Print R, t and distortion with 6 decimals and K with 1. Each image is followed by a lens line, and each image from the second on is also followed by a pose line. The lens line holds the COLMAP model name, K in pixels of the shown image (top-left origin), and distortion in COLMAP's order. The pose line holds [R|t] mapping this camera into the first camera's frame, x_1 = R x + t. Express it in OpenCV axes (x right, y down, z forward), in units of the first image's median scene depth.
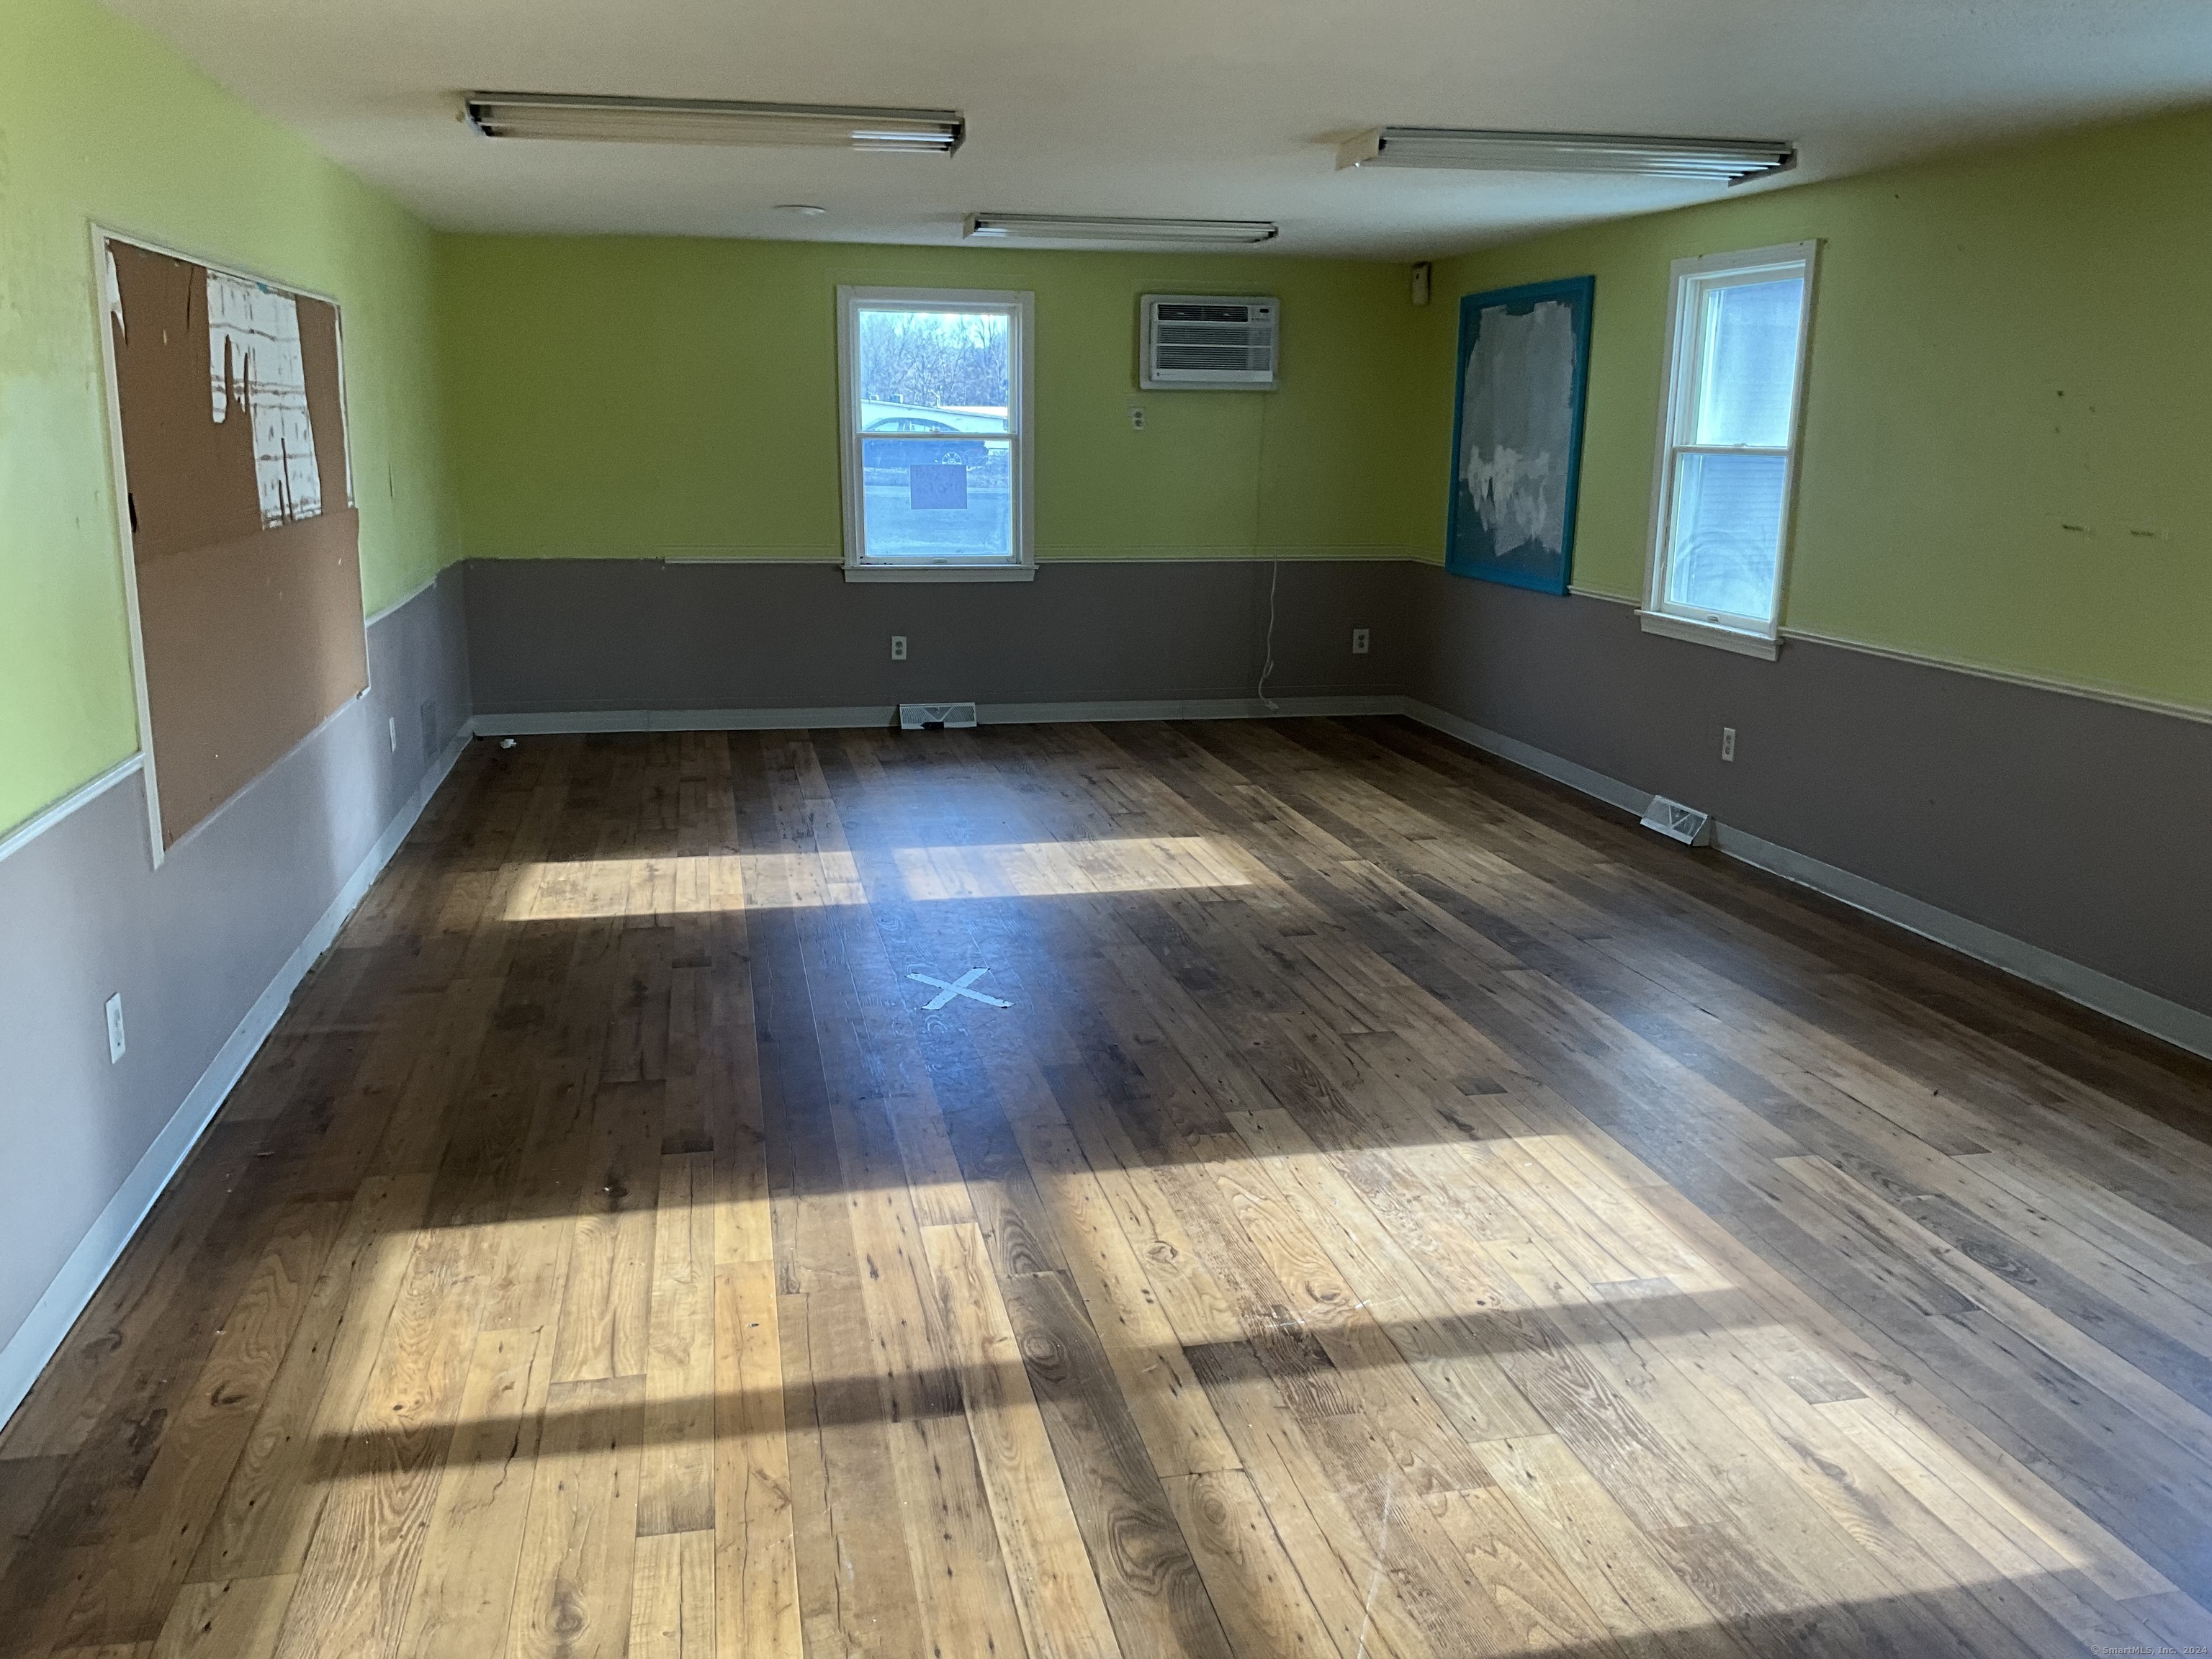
lens RADIAL K [[1848.2, 0, 1106.0], [0, 1848.2, 829.5], [0, 0, 1]] dist [0.117634, -0.267471]
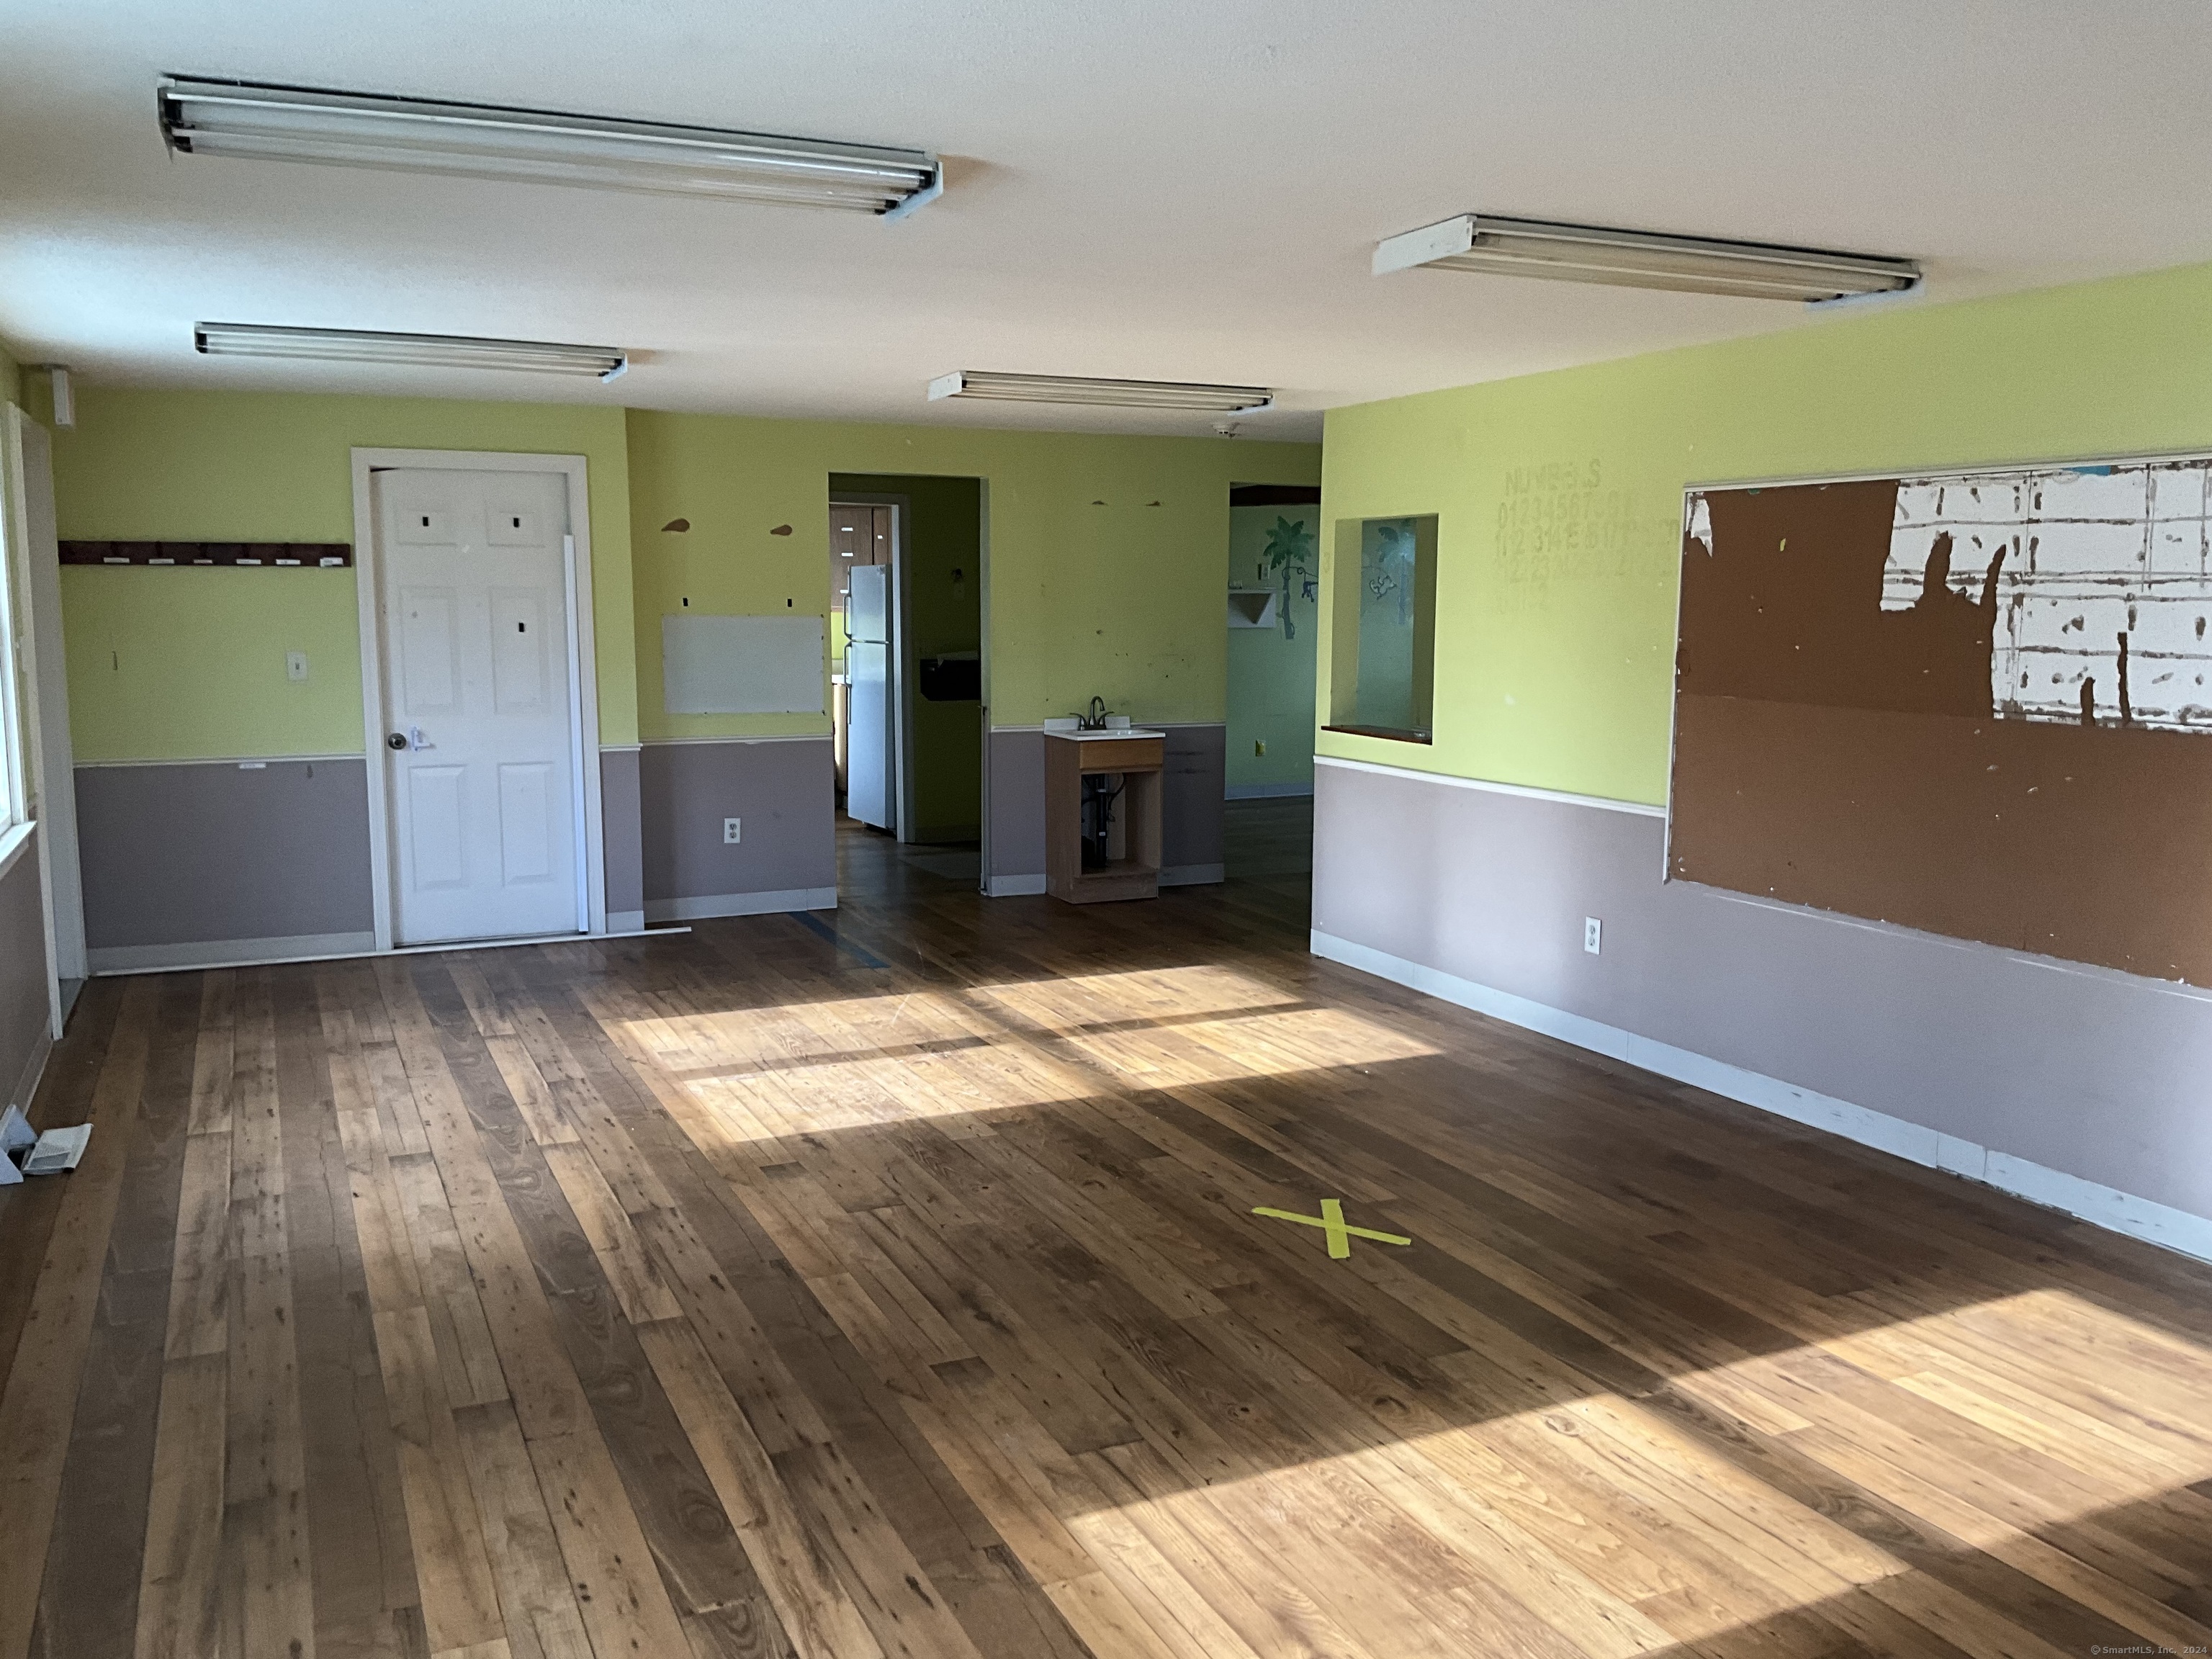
lens RADIAL K [[1848.2, 0, 1106.0], [0, 1848.2, 829.5], [0, 0, 1]] dist [0.117634, -0.267471]
pose [[-0.976810, 0.011263, -0.213810, 0.262671], [-0.061068, 0.942477, 0.328644, -0.464858], [0.205212, 0.334080, -0.919934, 2.127174]]
